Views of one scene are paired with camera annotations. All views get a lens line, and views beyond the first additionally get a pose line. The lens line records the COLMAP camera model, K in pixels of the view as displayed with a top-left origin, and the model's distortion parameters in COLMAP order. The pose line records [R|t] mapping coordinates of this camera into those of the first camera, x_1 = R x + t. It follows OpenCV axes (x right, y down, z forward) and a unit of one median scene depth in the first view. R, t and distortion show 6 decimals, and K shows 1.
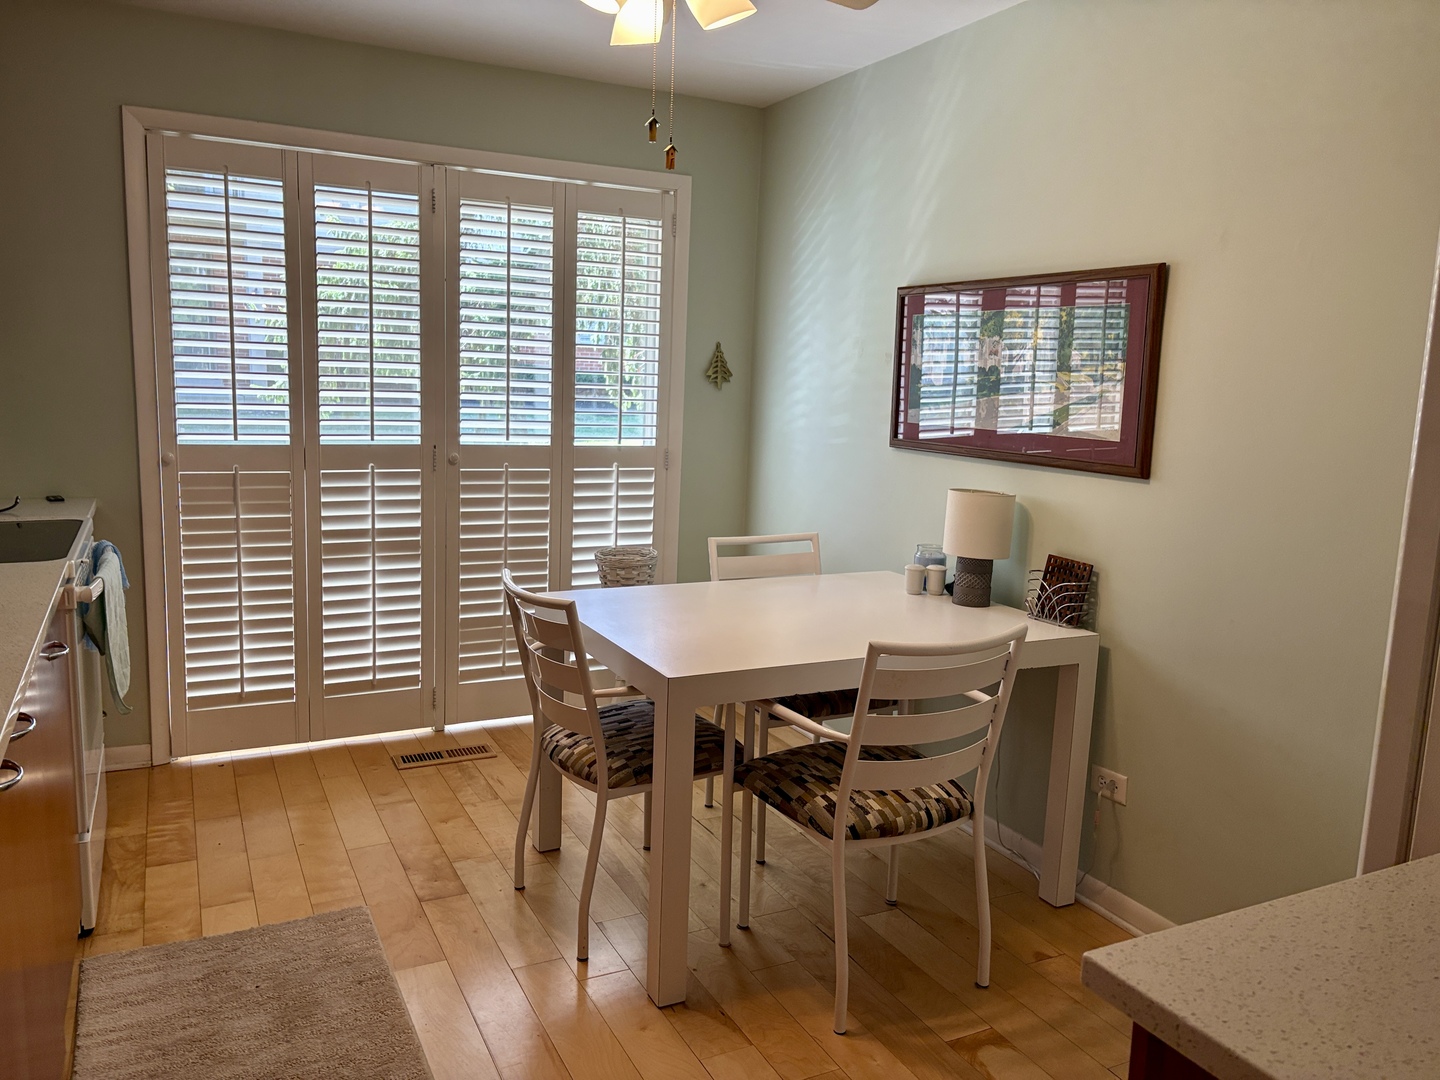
lens RADIAL K [[1095.3, 0, 720.0], [0, 1095.3, 540.0], [0, 0, 1]] dist [0.050463, -0.049237]
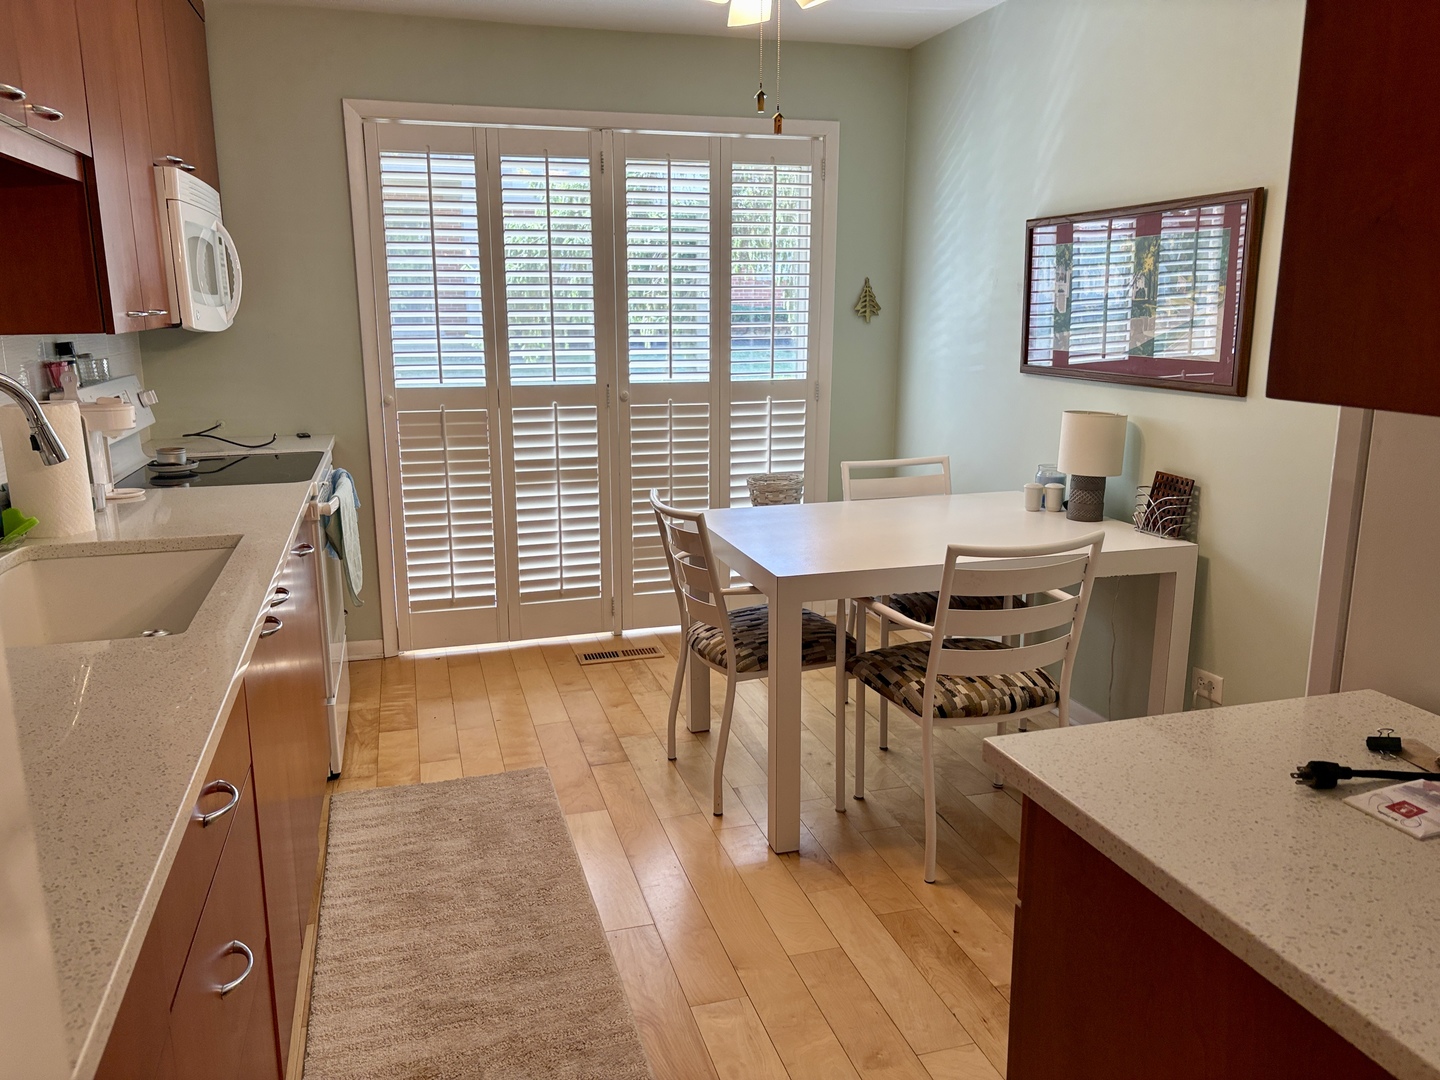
lens RADIAL K [[1097.7, 0, 720.0], [0, 1097.7, 540.0], [0, 0, 1]] dist [0.169629, -0.482013]
pose [[0.982309, 0.000744, -0.187264, 0.079217], [0.009886, 0.998392, 0.055825, 0.014065], [0.187004, -0.056689, 0.980722, -0.120509]]
